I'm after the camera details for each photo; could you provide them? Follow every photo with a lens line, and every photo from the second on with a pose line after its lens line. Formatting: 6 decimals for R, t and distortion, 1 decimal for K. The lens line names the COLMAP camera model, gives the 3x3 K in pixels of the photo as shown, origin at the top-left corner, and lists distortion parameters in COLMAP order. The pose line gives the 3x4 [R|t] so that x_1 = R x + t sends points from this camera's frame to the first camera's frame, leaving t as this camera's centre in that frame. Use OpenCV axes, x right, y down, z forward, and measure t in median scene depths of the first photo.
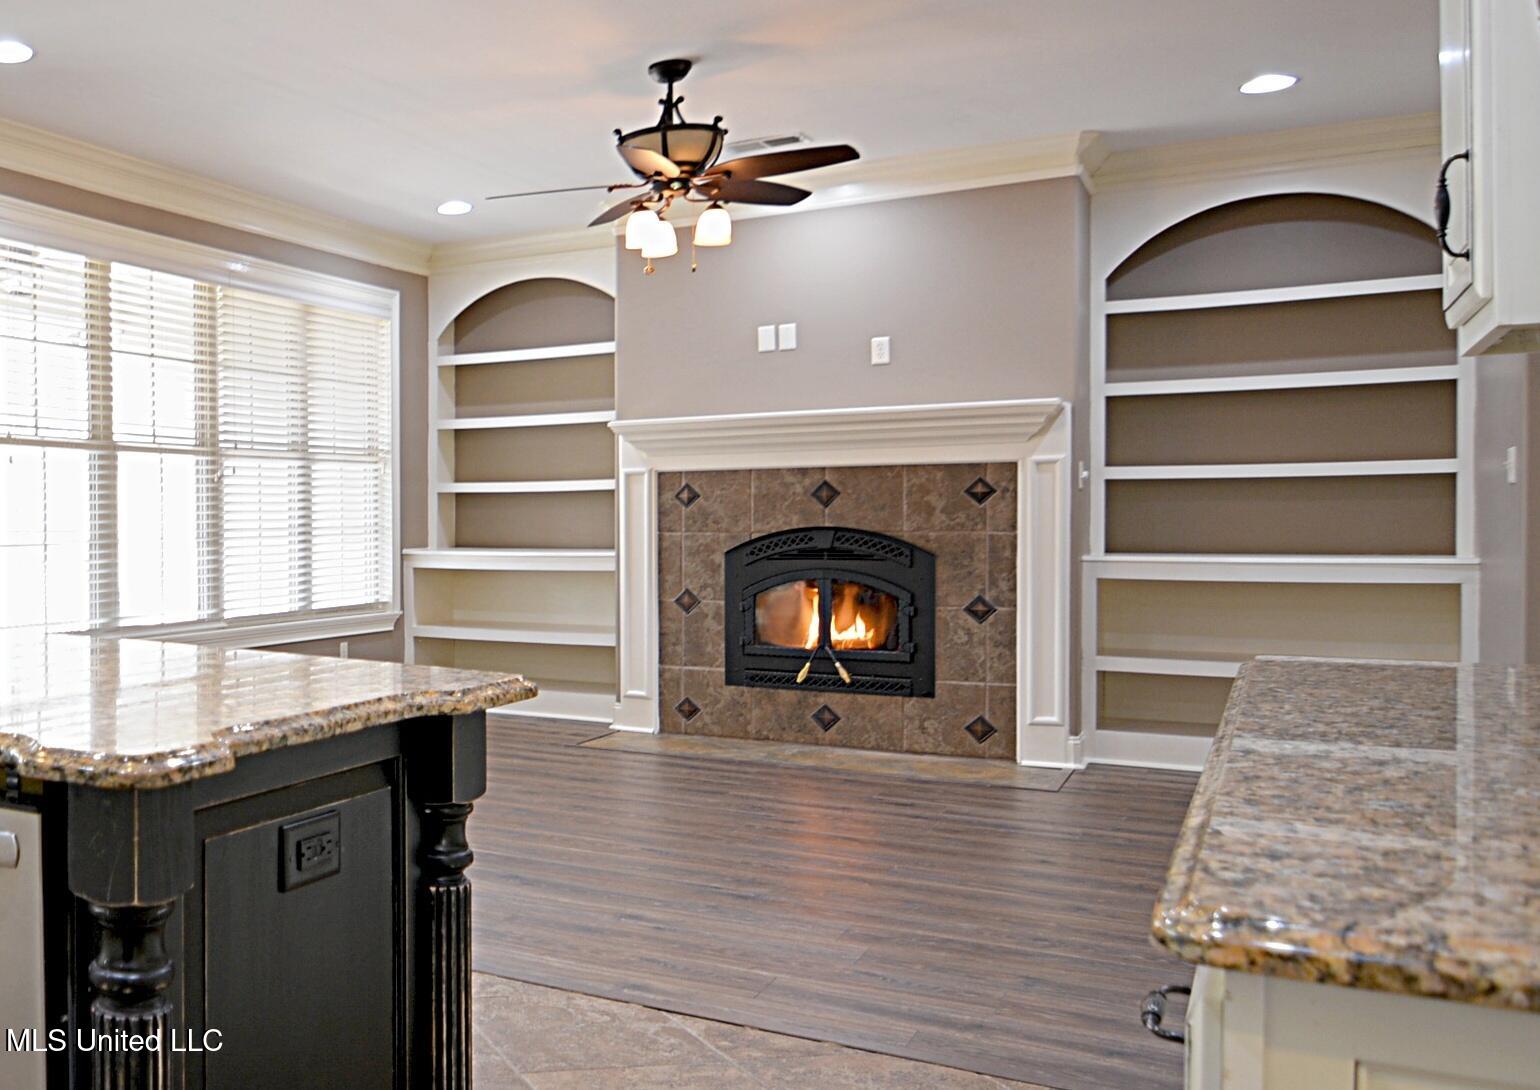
lens RADIAL K [[1573.5, 0, 769.3], [0, 1573.5, 534.4], [0, 0, 1]] dist [-0.004488, 0.000000]
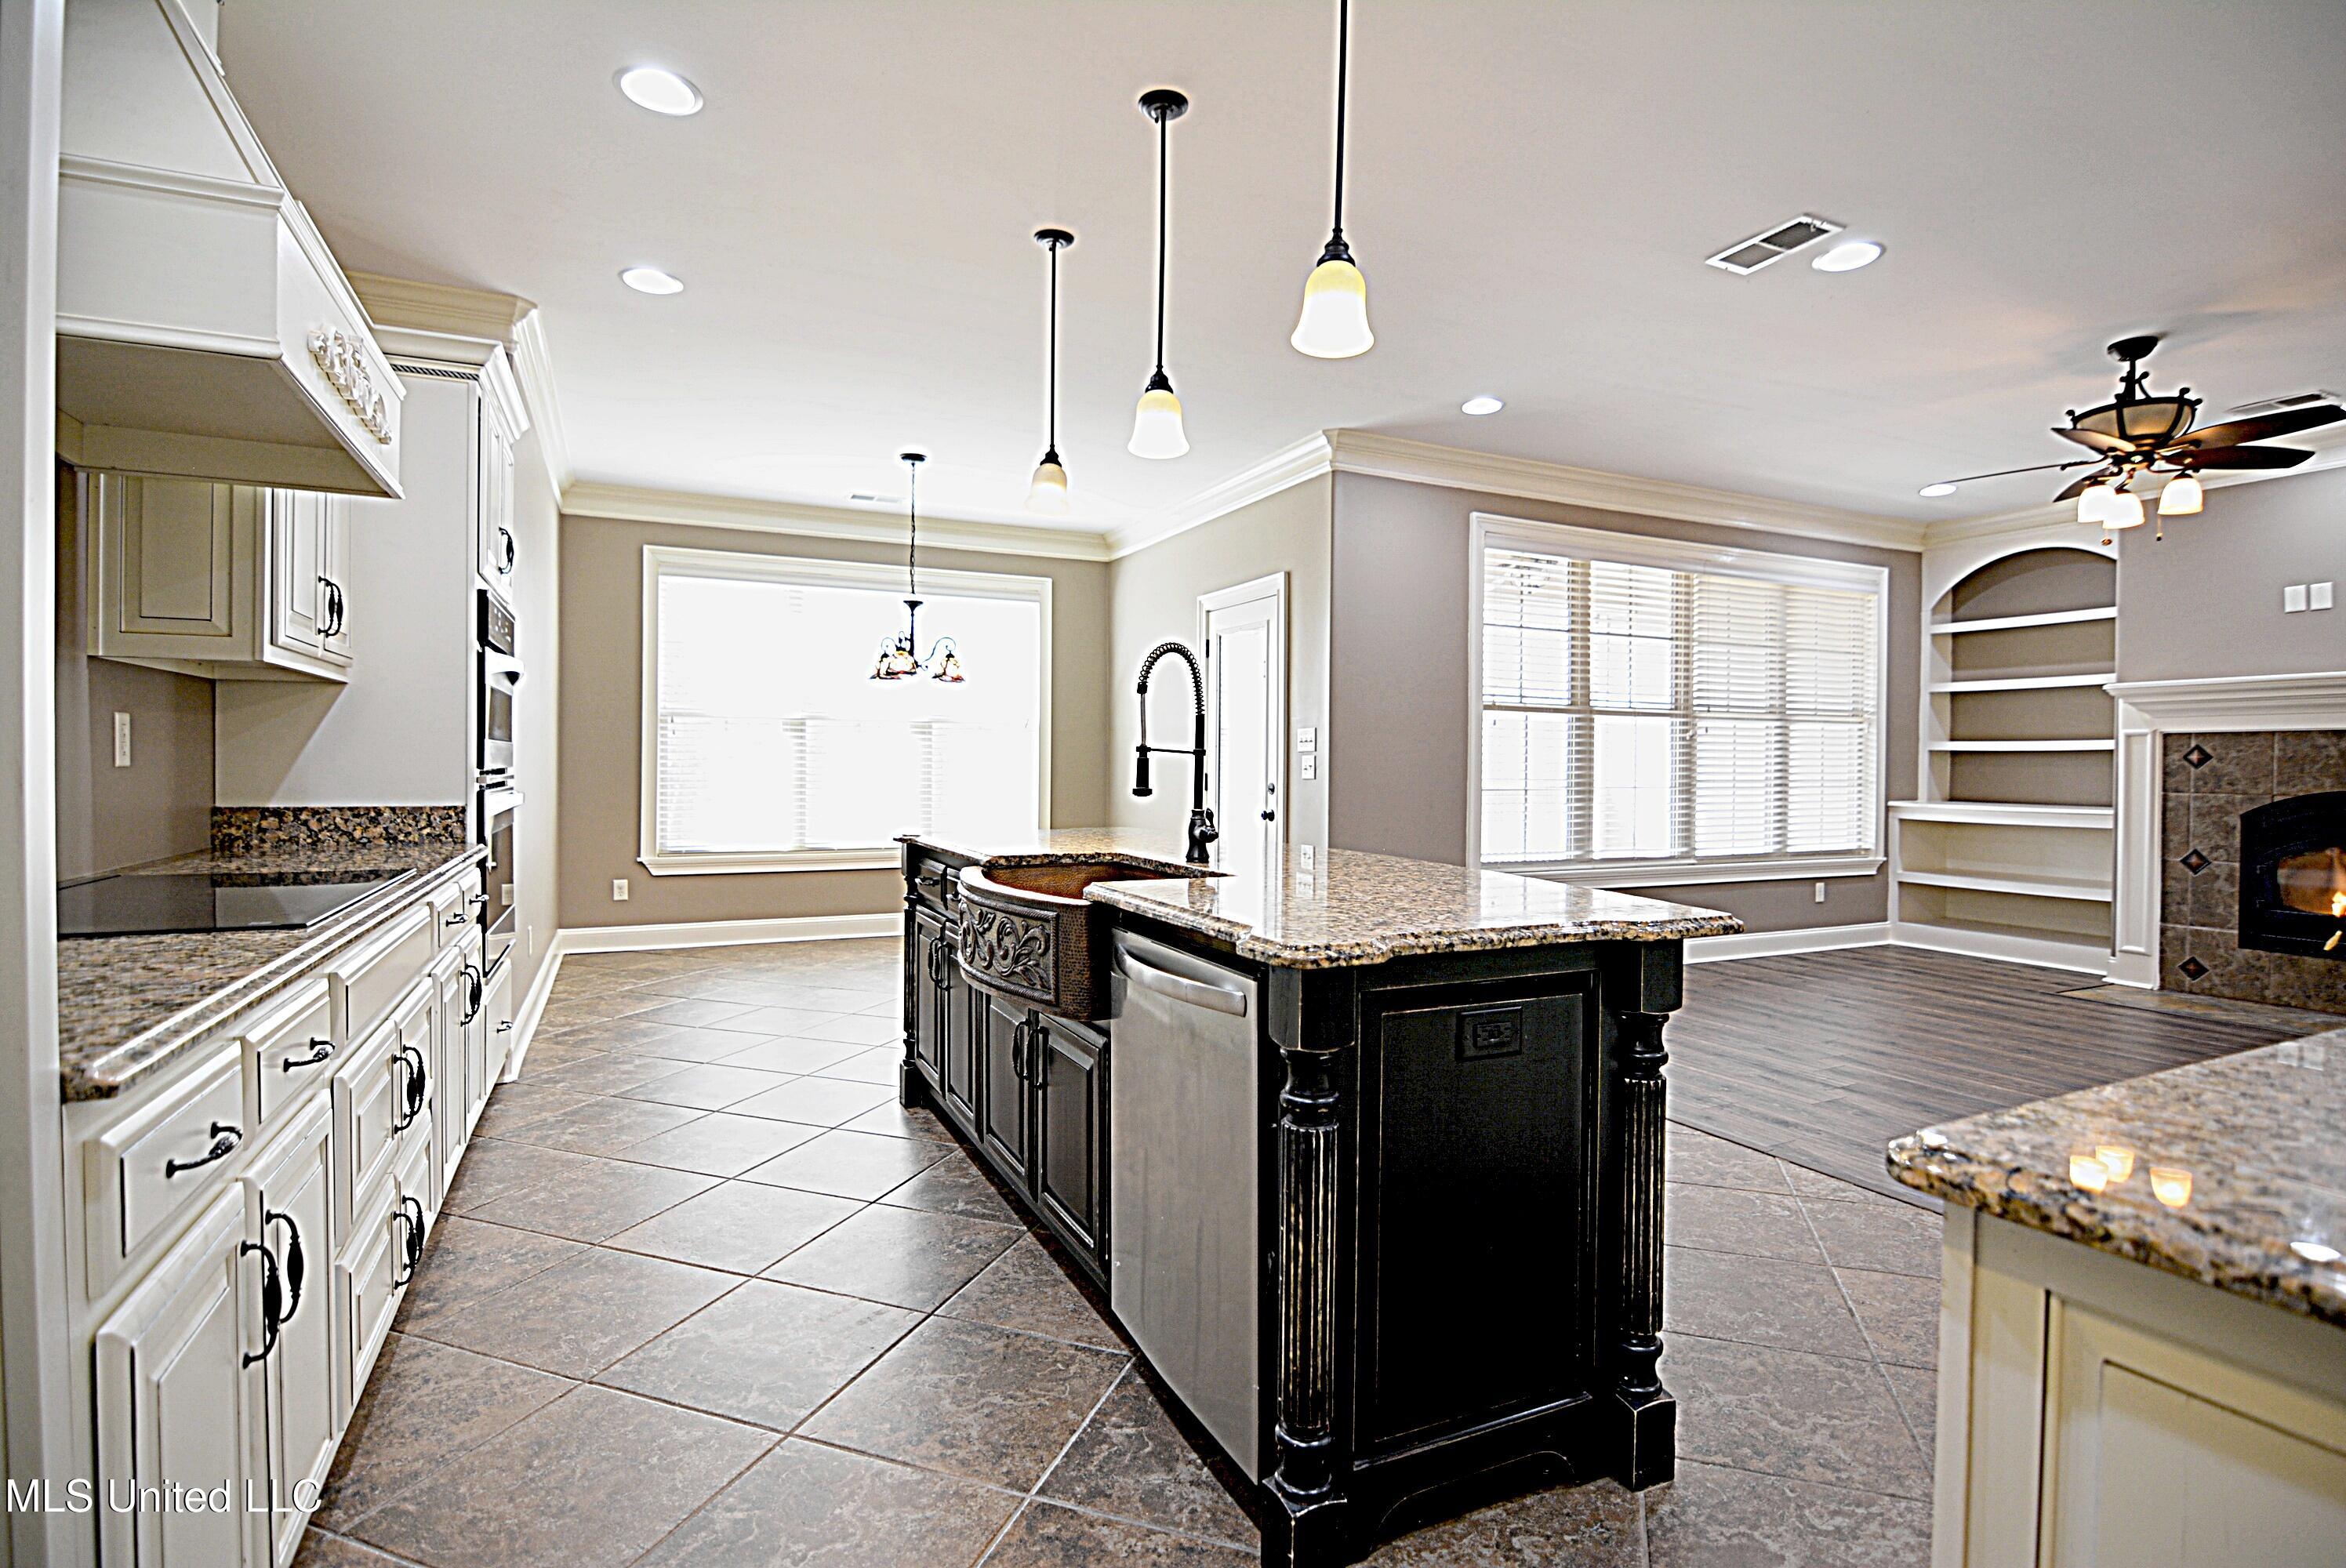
lens RADIAL K [[1143.0, 0, 1176.1], [0, 1143.0, 793.7], [0, 0, 1]] dist [-0.011829, -0.005395]
pose [[0.896701, 0.026324, -0.441853, -0.317681], [-0.028596, 0.999590, 0.001519, 0.016512], [0.441712, 0.011273, 0.897086, 0.063446]]
